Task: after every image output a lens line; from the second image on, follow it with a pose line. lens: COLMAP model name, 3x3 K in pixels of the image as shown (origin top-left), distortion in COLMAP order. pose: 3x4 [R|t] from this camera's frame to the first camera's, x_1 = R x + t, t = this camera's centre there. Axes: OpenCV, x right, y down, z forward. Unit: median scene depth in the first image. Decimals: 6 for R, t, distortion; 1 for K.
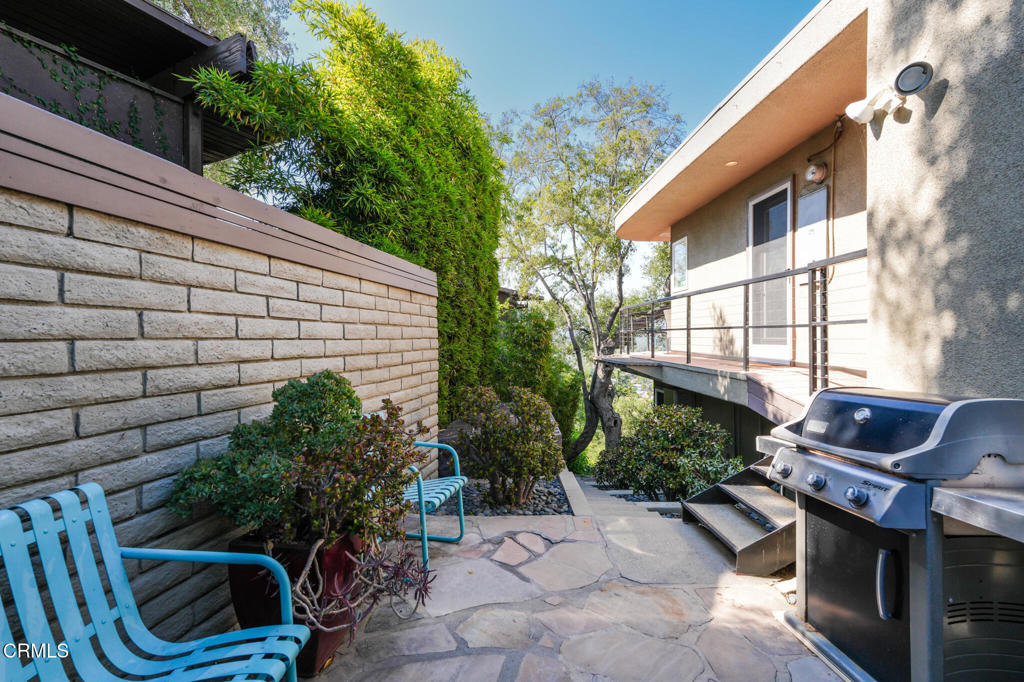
lens RADIAL K [[461.5, 0, 512.1], [0, 461.5, 340.4], [0, 0, 1]] dist [0.001889, 0.000013]
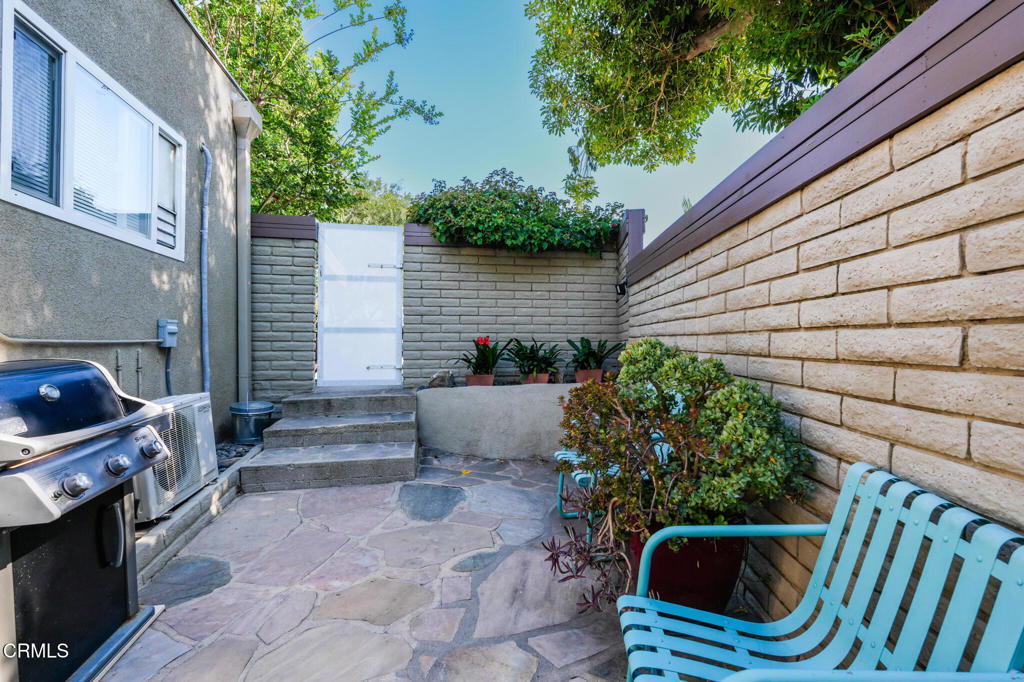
lens RADIAL K [[461.5, 0, 512.6], [0, 461.5, 340.3], [0, 0, 1]] dist [0.001889, 0.000013]
pose [[-0.989070, 0.003863, -0.147398, 0.041309], [0.003606, 0.999991, 0.002013, 0.062704], [0.147404, 0.001460, -0.989075, 1.839198]]
